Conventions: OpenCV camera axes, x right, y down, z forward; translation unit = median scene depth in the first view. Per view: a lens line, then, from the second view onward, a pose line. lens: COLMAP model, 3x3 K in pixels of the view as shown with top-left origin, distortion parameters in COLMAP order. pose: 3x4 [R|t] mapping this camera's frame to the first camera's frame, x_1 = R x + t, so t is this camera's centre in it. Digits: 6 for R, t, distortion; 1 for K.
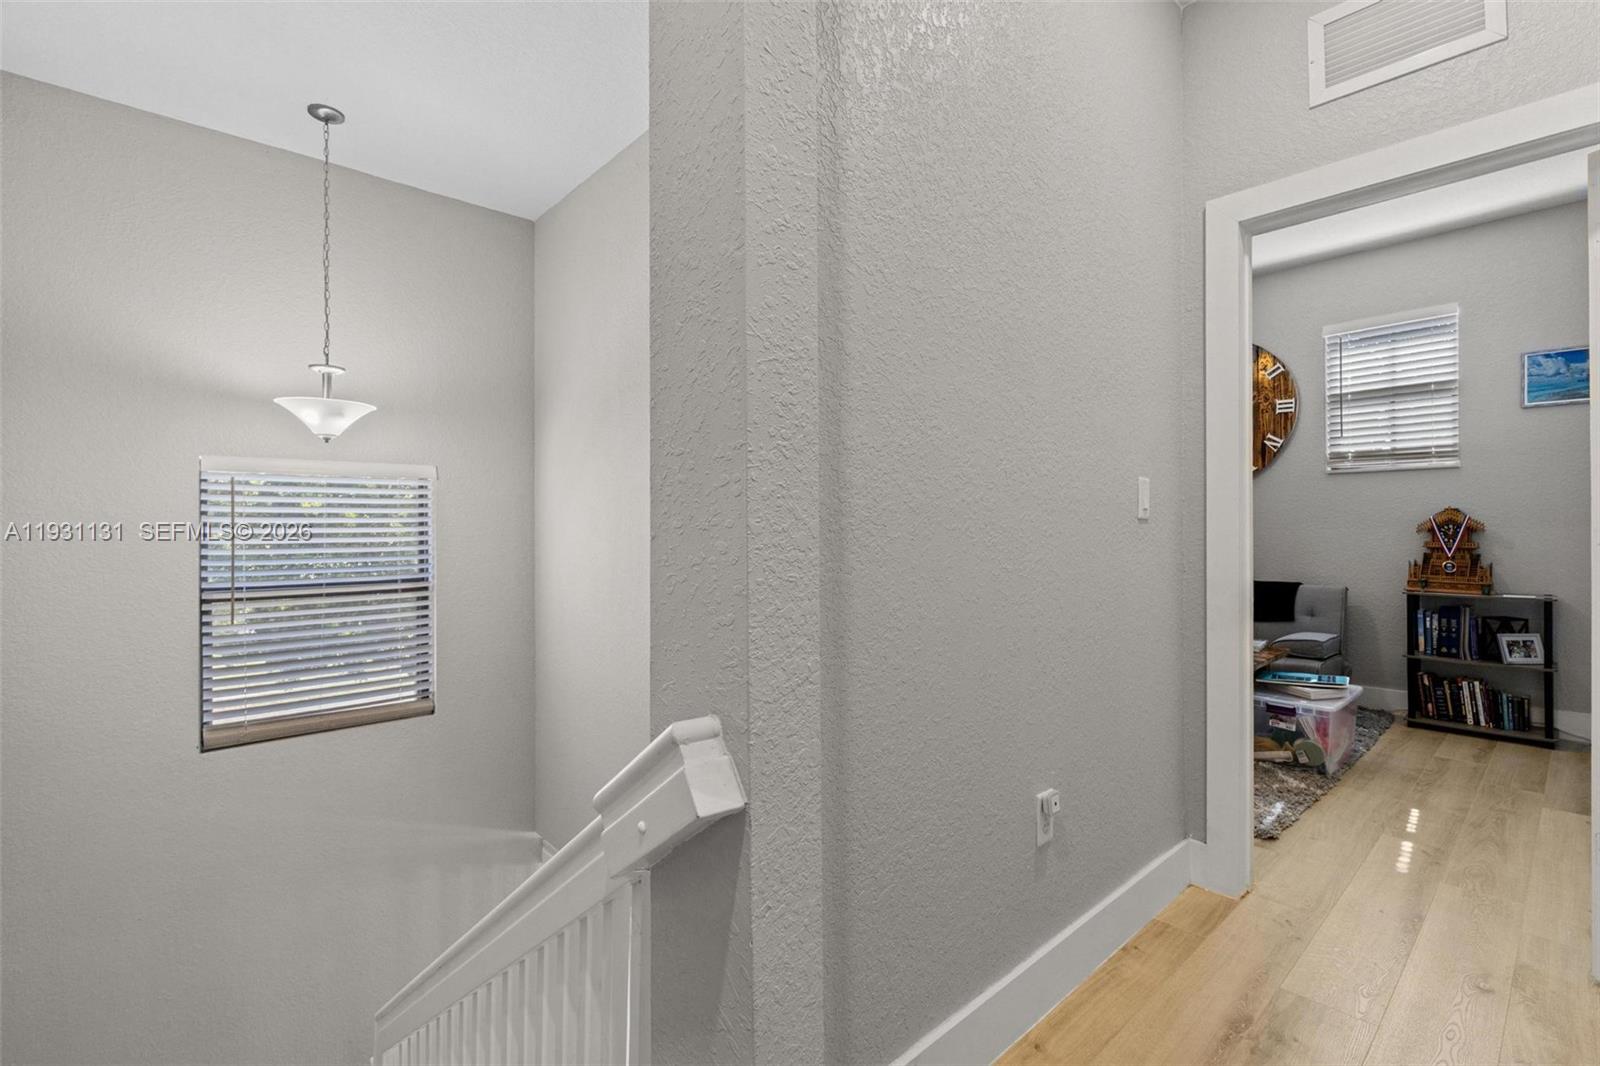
lens RADIAL K [[714.8, 0, 809.1], [0, 714.8, 527.4], [0, 0, 1]] dist [-0.002826, 0.000355]
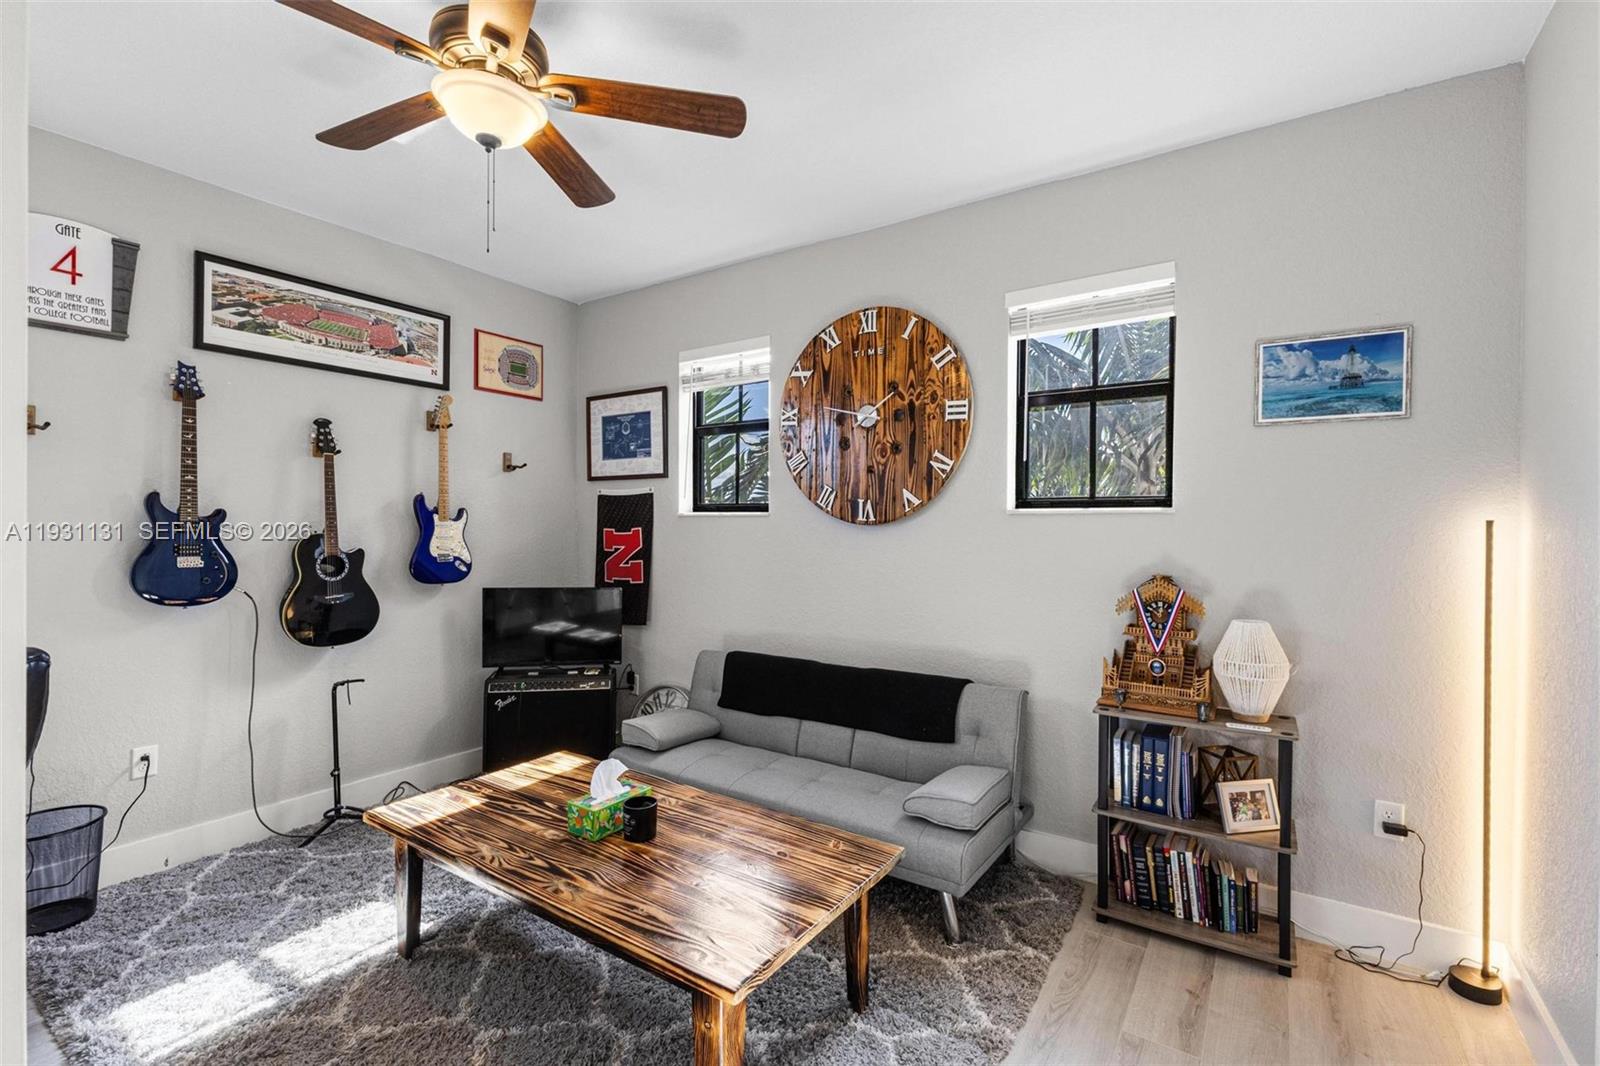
lens RADIAL K [[714.8, 0, 791.9], [0, 714.8, 533.5], [0, 0, 1]] dist [-0.002826, 0.000355]
pose [[0.973261, 0.003190, 0.229681, 0.434152], [-0.007009, 0.999850, 0.015813, -0.076387], [-0.229596, -0.017000, 0.973137, 0.455793]]
